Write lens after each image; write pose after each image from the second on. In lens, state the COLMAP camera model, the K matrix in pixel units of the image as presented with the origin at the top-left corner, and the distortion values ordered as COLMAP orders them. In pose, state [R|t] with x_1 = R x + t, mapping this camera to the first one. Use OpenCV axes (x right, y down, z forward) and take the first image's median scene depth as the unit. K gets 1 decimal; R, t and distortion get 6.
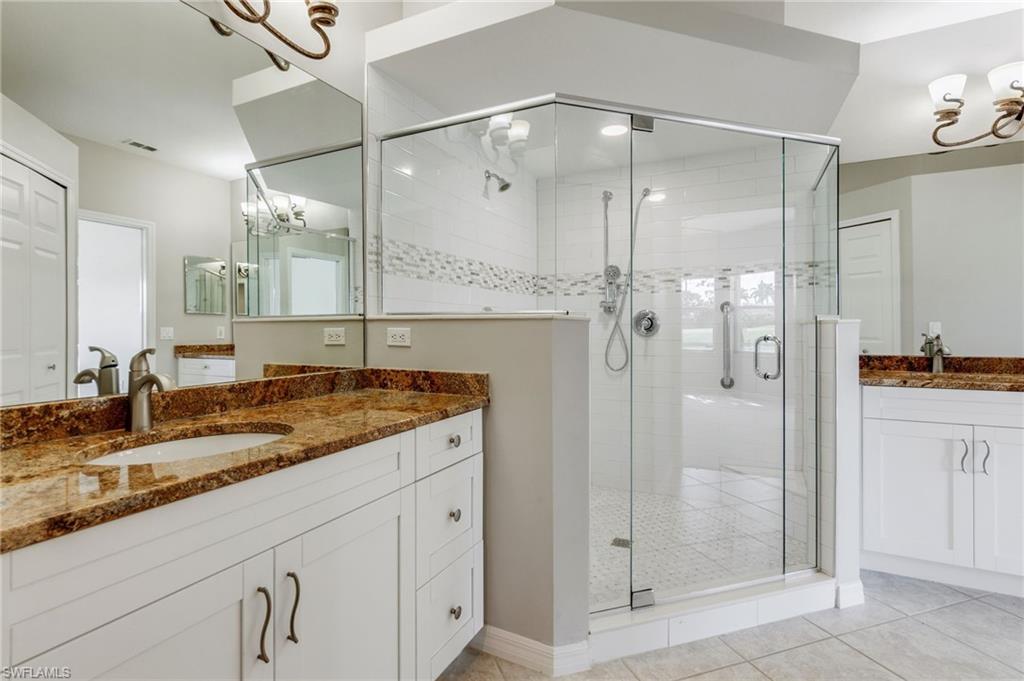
lens RADIAL K [[486.1, 0, 510.1], [0, 486.1, 337.7], [0, 0, 1]] dist [0.001889, 0.000355]
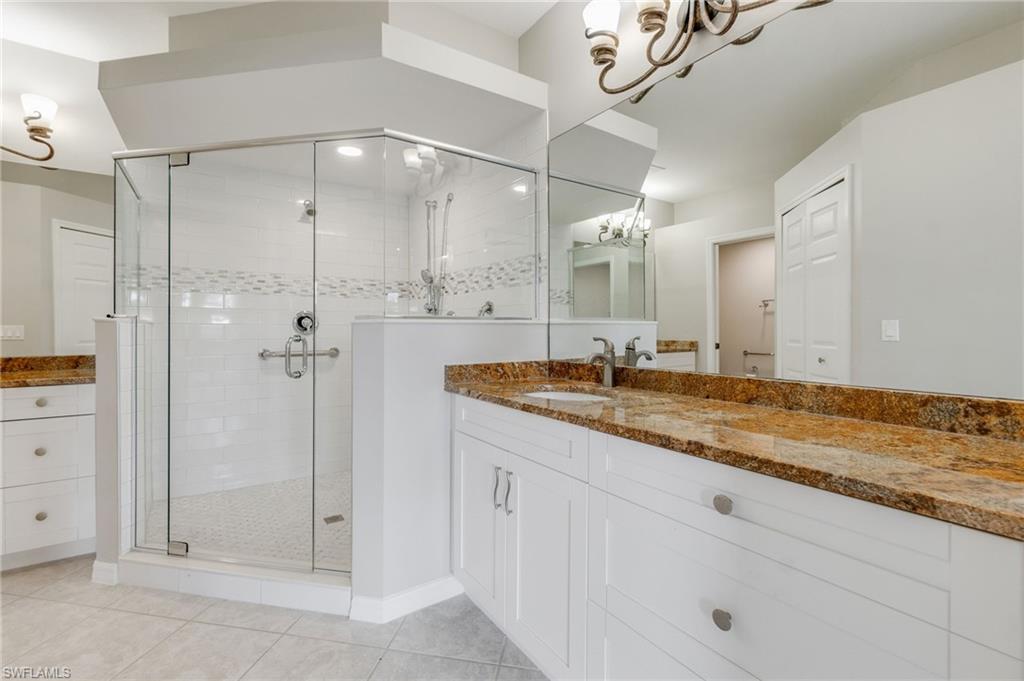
lens RADIAL K [[443.7, 0, 513.3], [0, 443.7, 331.0], [0, 0, 1]] dist [0.001947, -0.000029]
pose [[0.873874, 0.008962, -0.486070, 1.244195], [-0.012168, 0.999920, -0.003439, -0.016332], [0.486000, 0.008920, 0.873913, 0.339379]]
